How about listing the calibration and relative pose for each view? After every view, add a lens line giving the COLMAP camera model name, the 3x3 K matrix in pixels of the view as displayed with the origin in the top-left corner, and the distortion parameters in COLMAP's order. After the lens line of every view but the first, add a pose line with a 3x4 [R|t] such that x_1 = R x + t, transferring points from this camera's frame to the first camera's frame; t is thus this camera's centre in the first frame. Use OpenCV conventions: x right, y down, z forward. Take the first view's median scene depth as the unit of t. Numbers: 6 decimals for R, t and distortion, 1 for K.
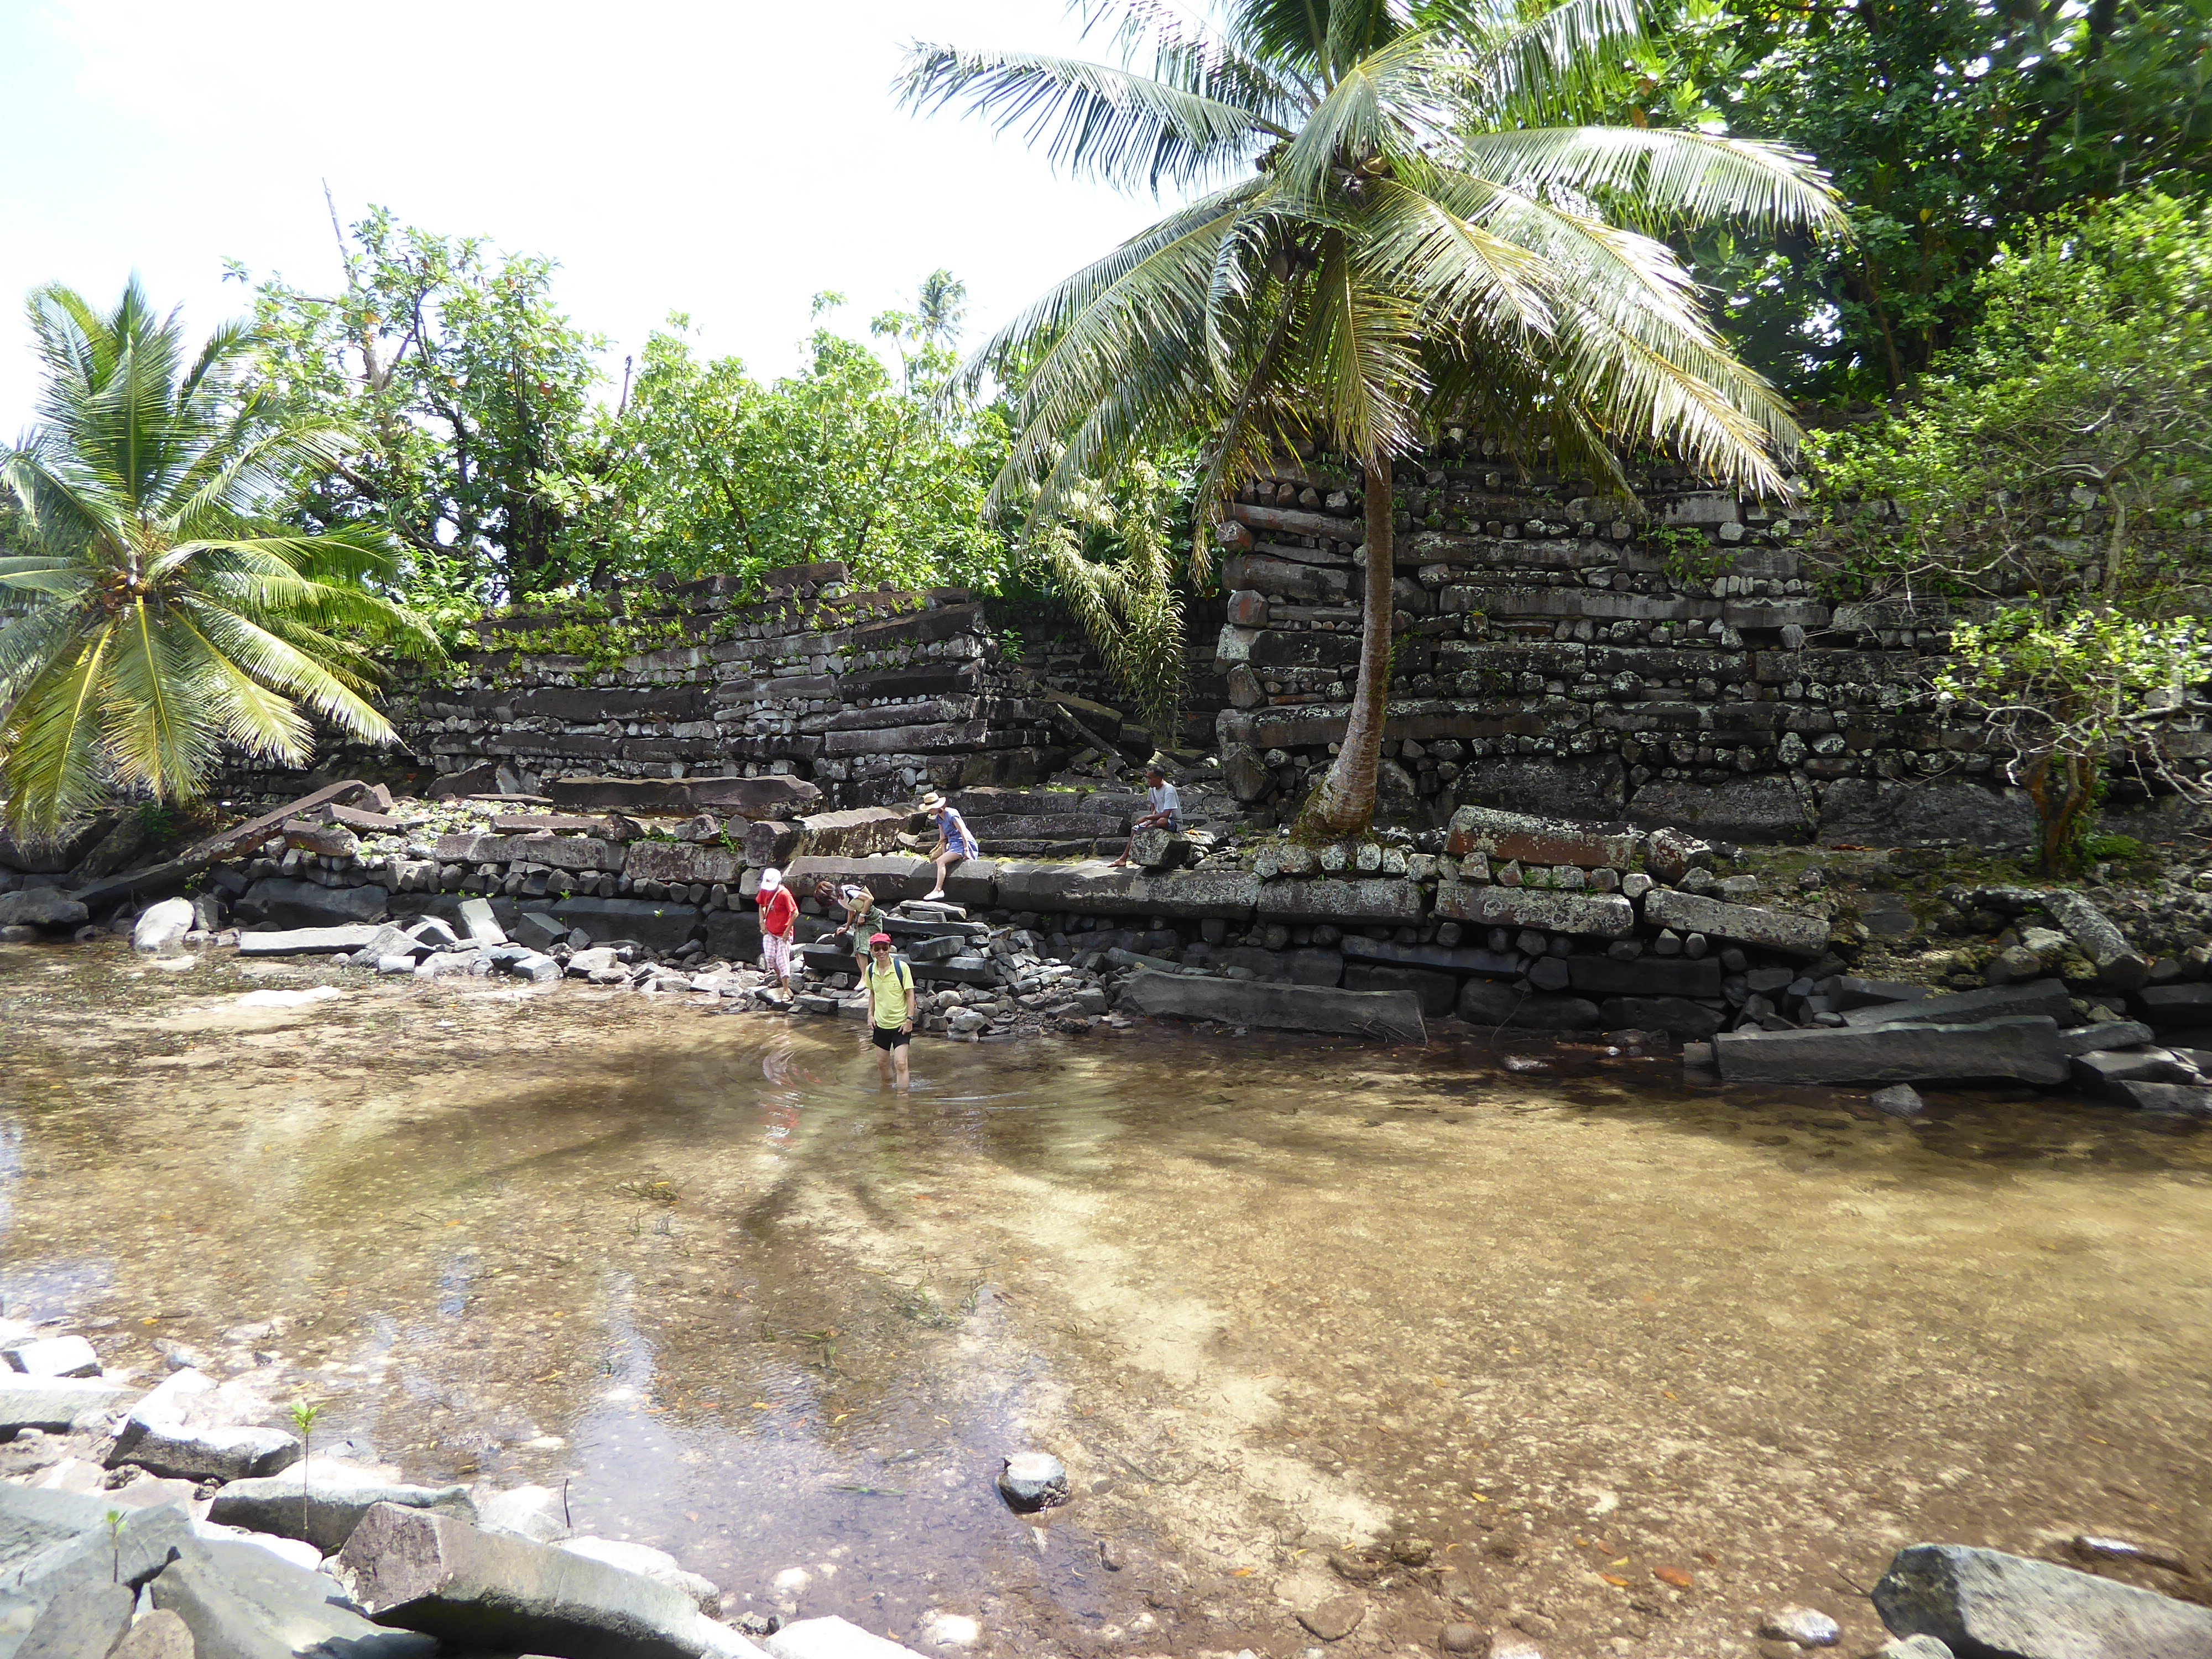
lens RADIAL K [[1620.0, 0, 1107.1], [0, 1620.0, 839.7], [0, 0, 1]] dist [-0.005156, -0.002438]
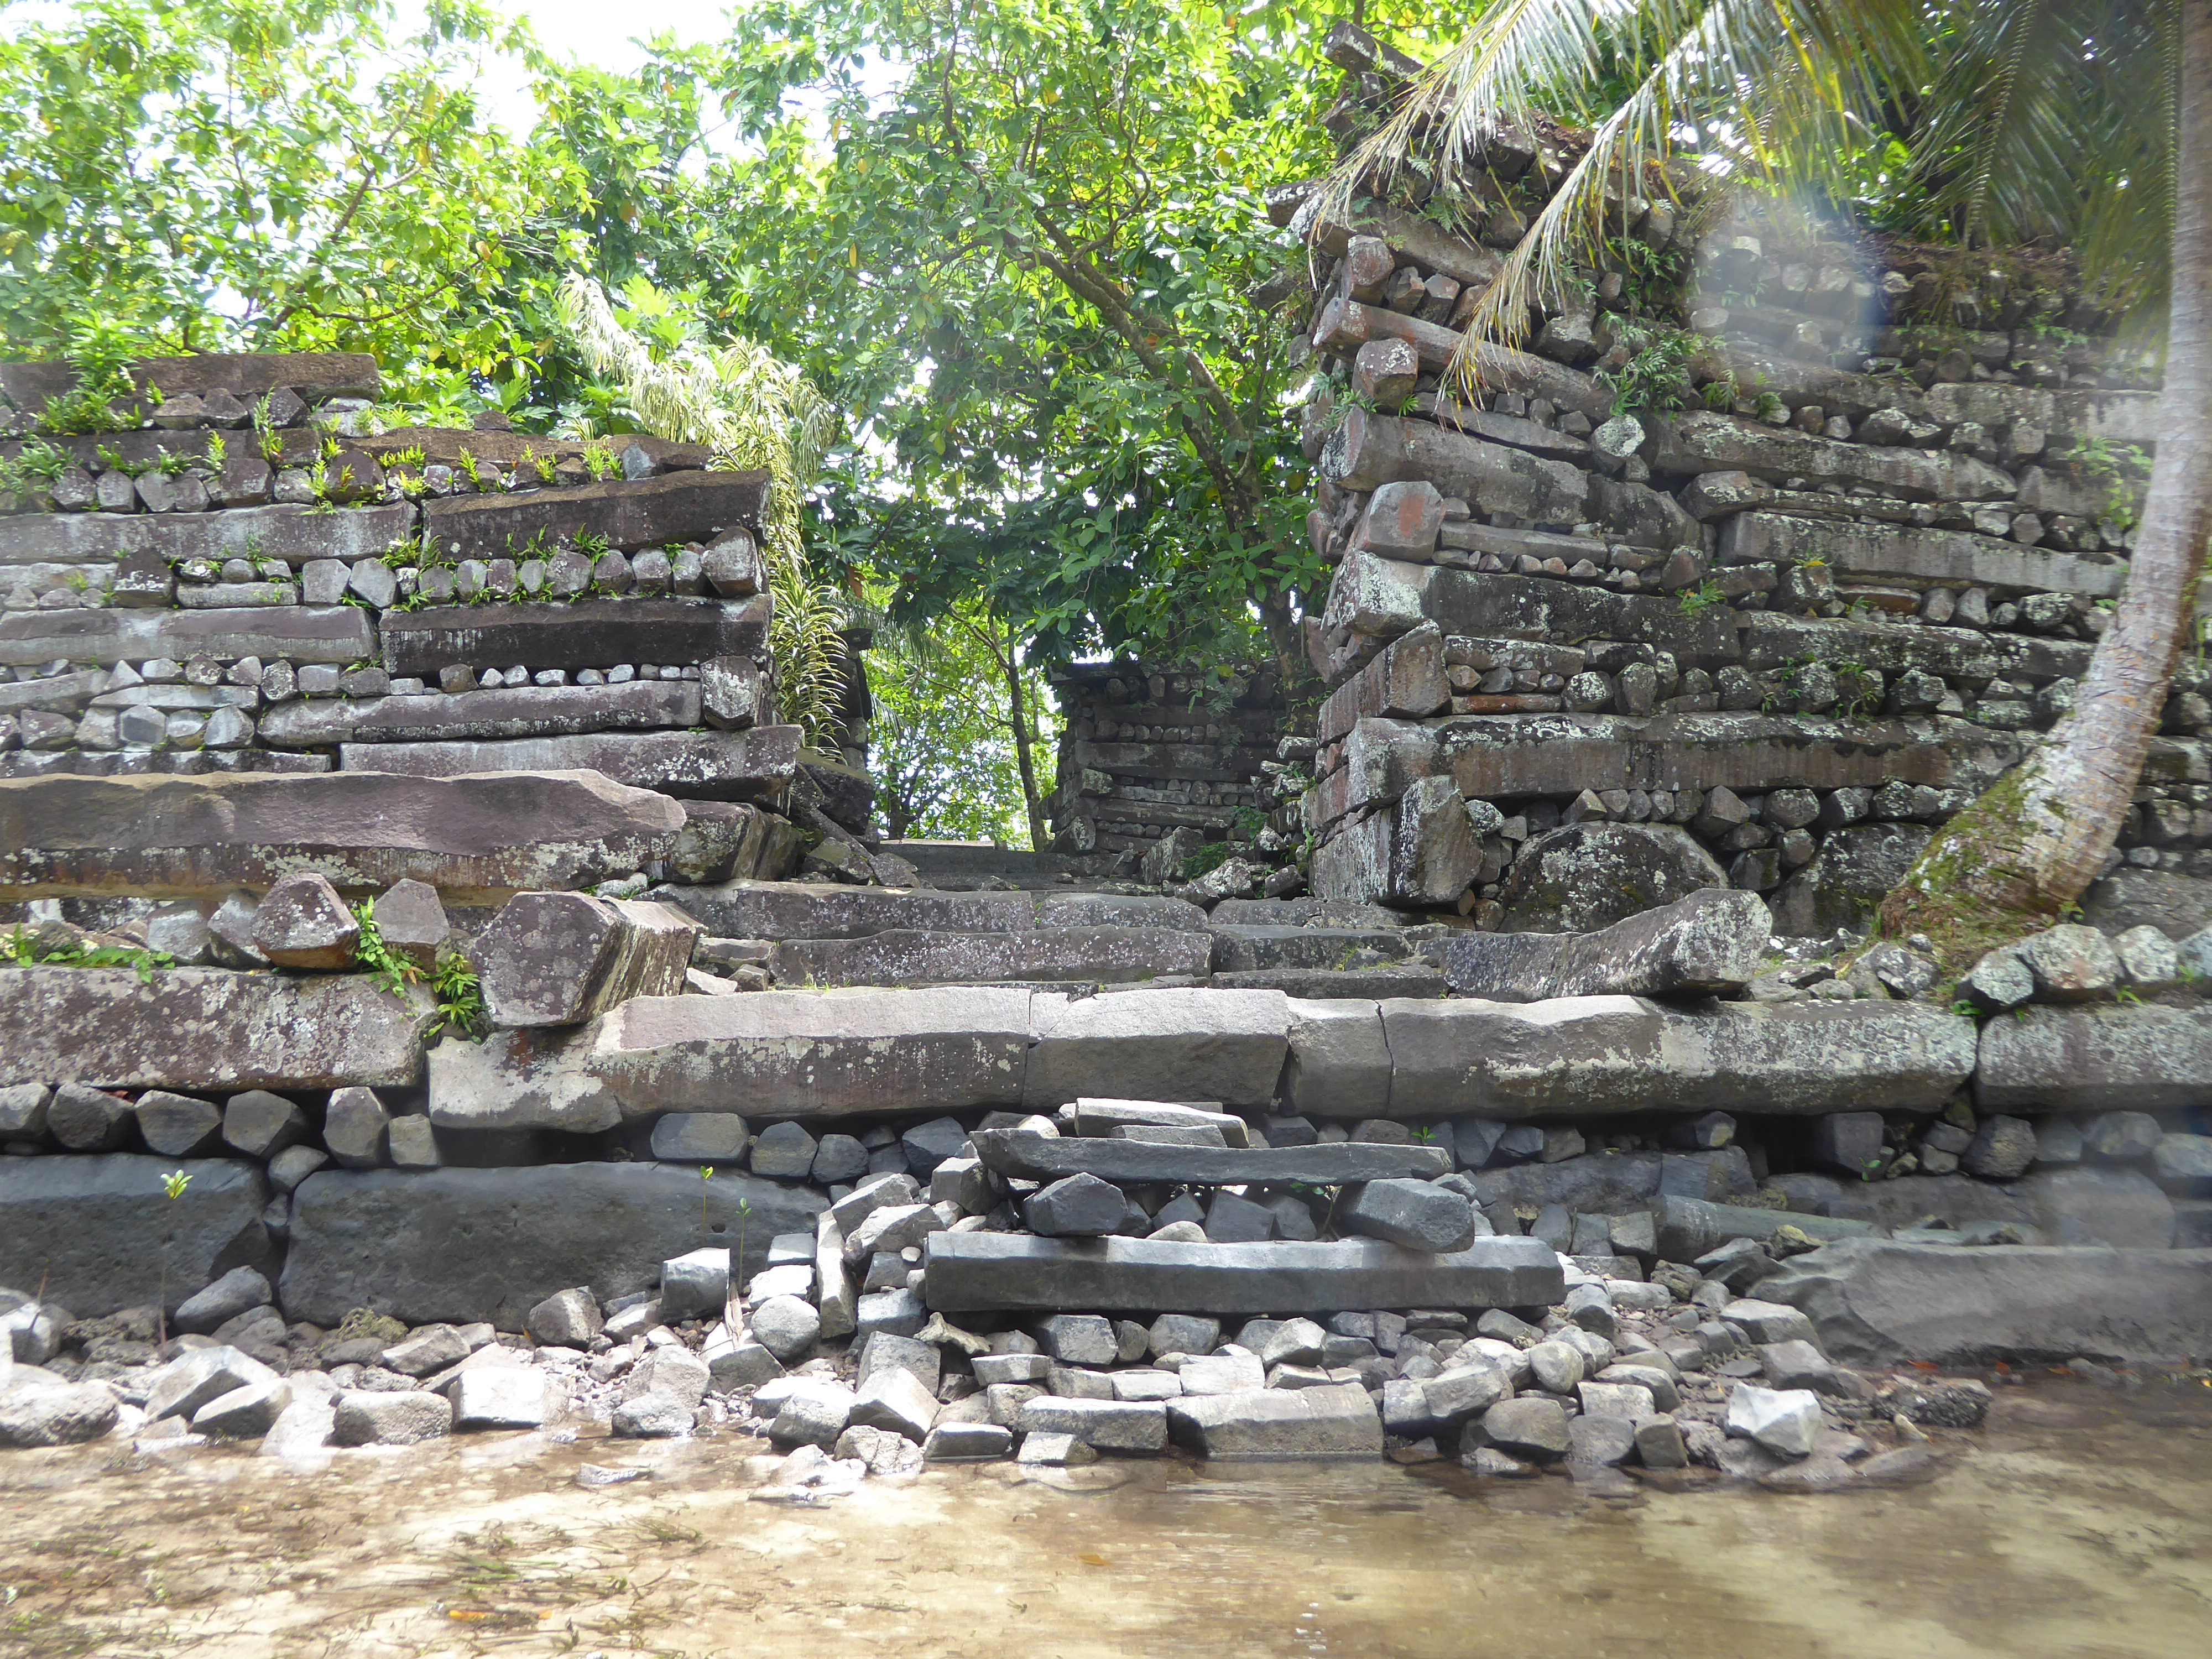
lens RADIAL K [[2034.2, 0, 1106.3], [0, 2034.2, 821.0], [0, 0, 1]] dist [0.020619, 0.000000]
pose [[0.848844, 0.052298, 0.526050, -0.321809], [0.033098, 0.987884, -0.151621, 0.040876], [-0.527606, 0.146114, 0.836829, 0.553632]]
